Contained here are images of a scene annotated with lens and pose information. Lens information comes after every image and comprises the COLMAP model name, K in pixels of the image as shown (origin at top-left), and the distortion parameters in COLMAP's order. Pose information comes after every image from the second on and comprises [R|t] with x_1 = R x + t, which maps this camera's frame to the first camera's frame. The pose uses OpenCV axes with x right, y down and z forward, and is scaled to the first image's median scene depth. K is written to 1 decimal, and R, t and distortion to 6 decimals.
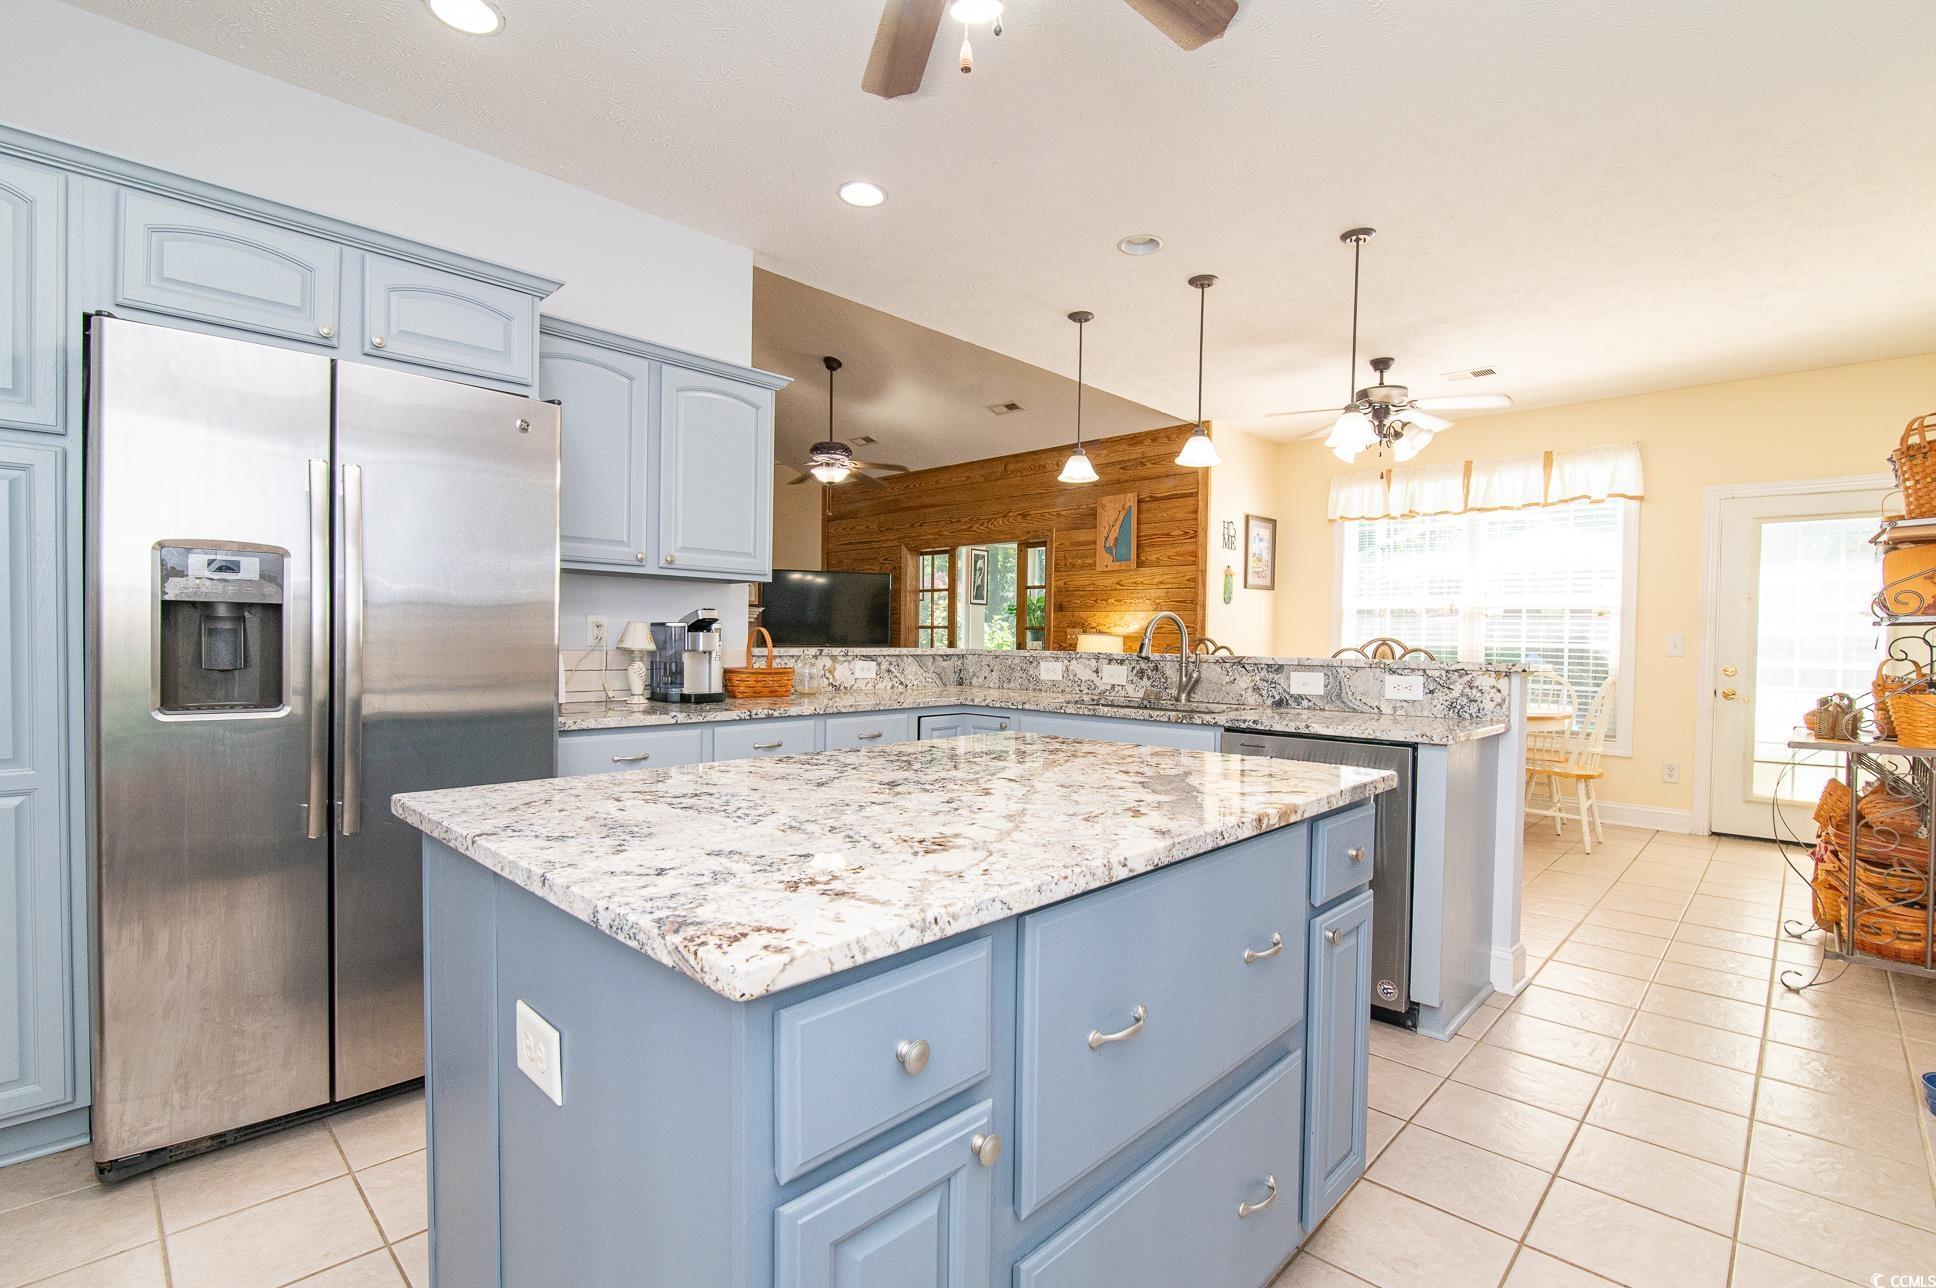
lens RADIAL K [[887.9, 0, 971.1], [0, 887.9, 652.5], [0, 0, 1]] dist [-0.022295, -0.000100]
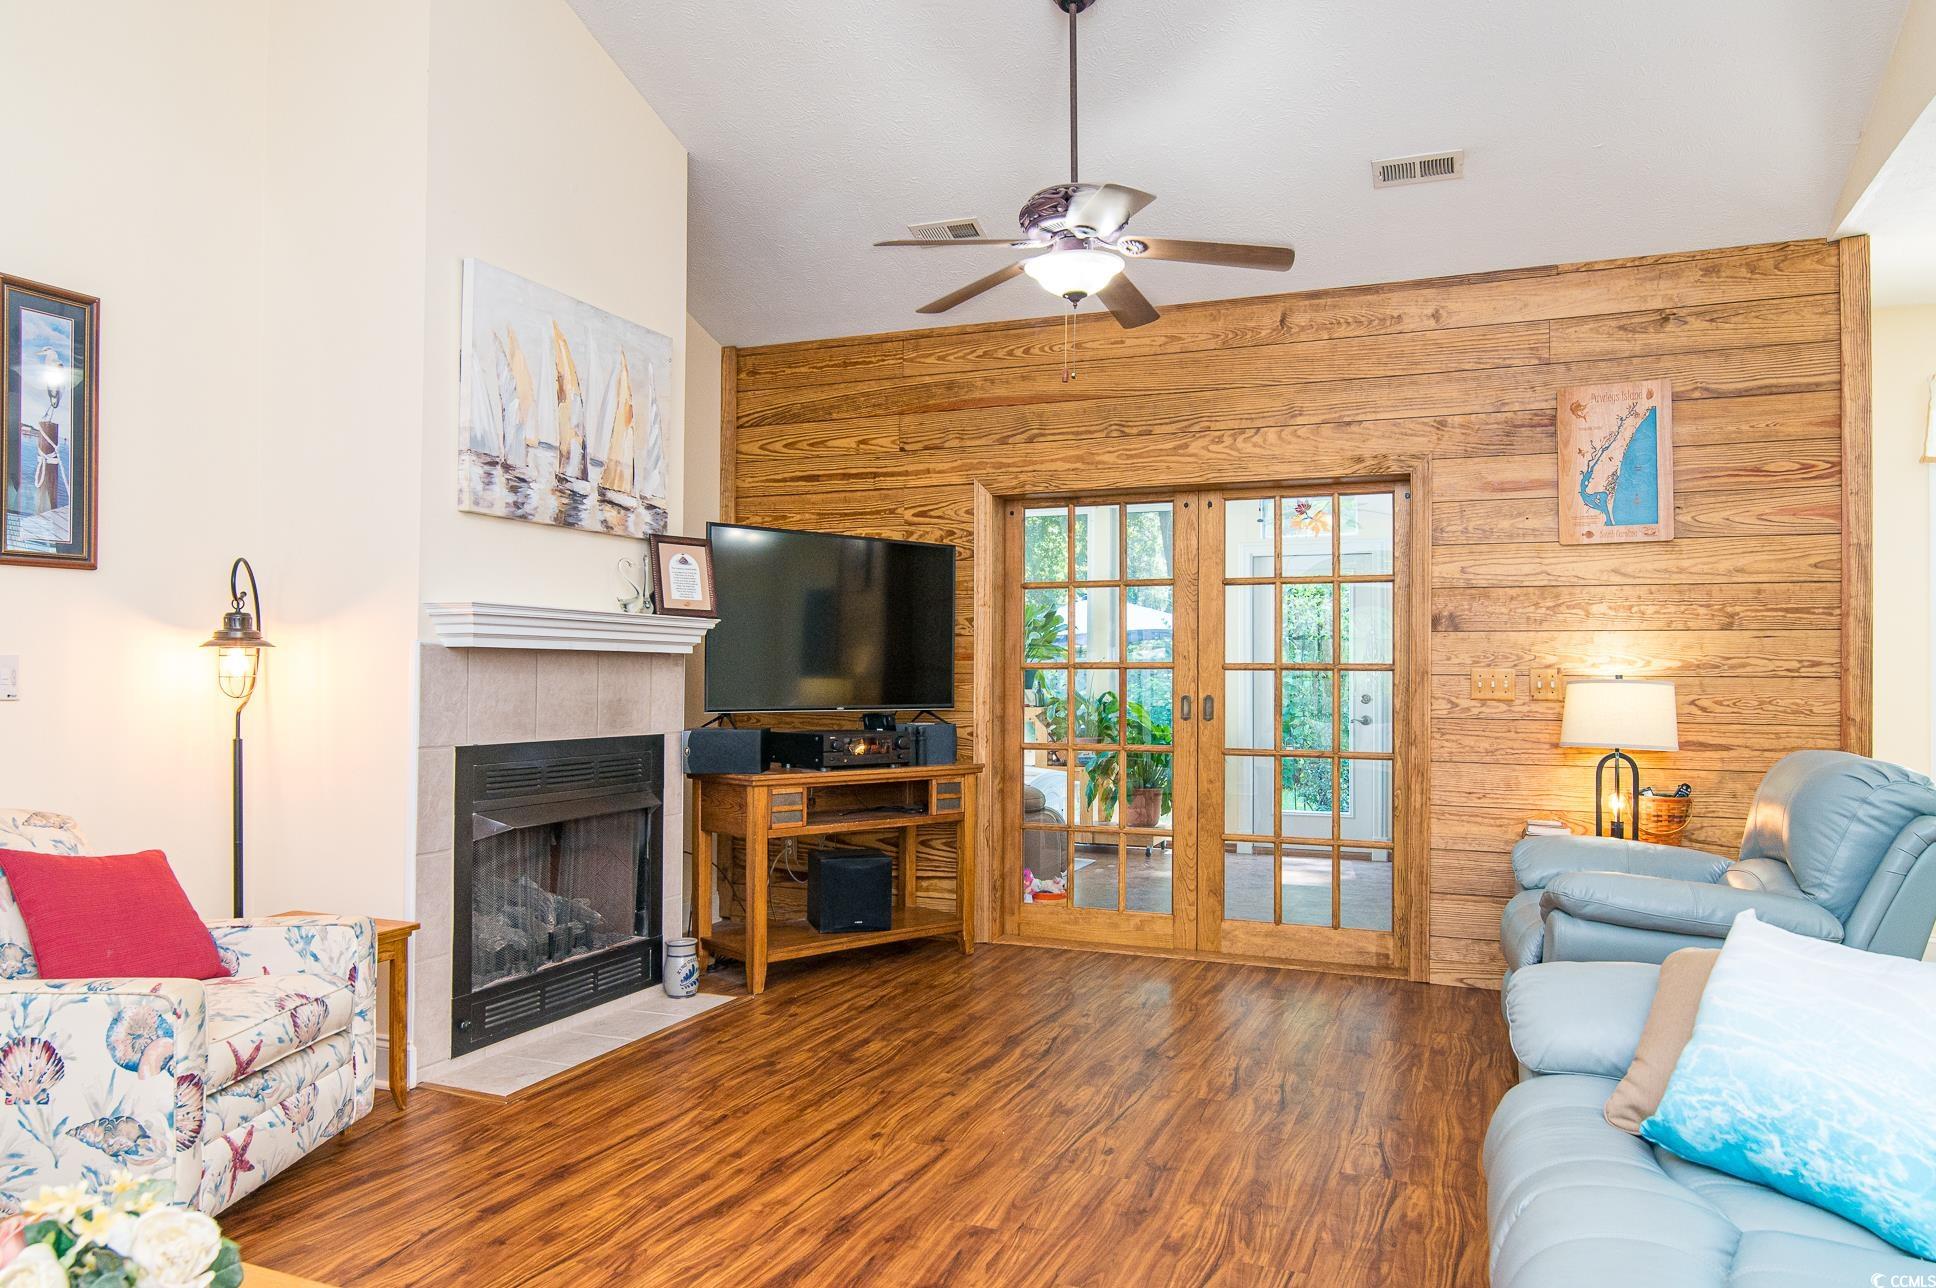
lens RADIAL K [[1277.4, 0, 989.3], [0, 1277.4, 658.9], [0, 0, 1]] dist [-0.002303, 0.000650]
pose [[0.925725, -0.005445, 0.378158, -0.494138], [0.015172, 0.999626, -0.022747, -0.026226], [-0.377893, 0.026795, 0.925461, 0.619227]]
